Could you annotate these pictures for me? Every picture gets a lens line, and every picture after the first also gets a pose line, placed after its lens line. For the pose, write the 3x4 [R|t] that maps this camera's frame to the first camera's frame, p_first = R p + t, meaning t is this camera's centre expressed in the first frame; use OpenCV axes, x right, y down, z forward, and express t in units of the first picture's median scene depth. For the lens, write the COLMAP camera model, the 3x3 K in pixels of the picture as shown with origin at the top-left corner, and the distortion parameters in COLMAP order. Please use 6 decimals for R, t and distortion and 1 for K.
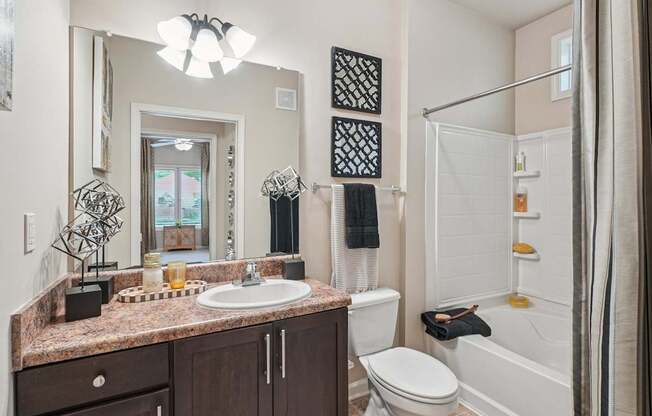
lens RADIAL K [[323.9, 0, 326.0], [0, 323.9, 208.0], [0, 0, 1]] dist [-0.001653, -0.000141]
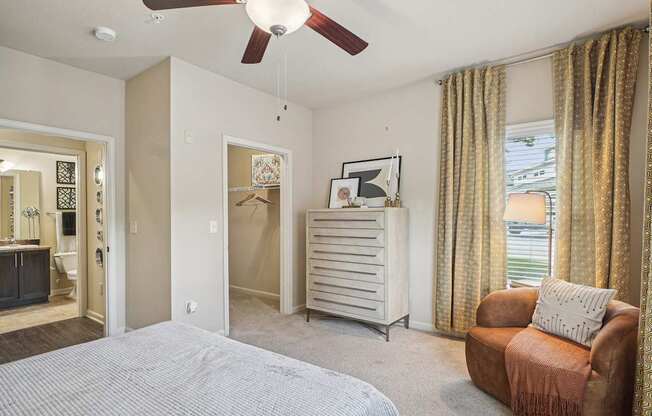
lens RADIAL K [[323.9, 0, 326.0], [0, 323.9, 208.0], [0, 0, 1]] dist [-0.001653, -0.000141]
pose [[0.896983, 0.001749, 0.442061, 0.840658], [0.012737, 0.999475, -0.029799, 0.000430], [-0.441881, 0.032359, 0.896490, -2.409783]]
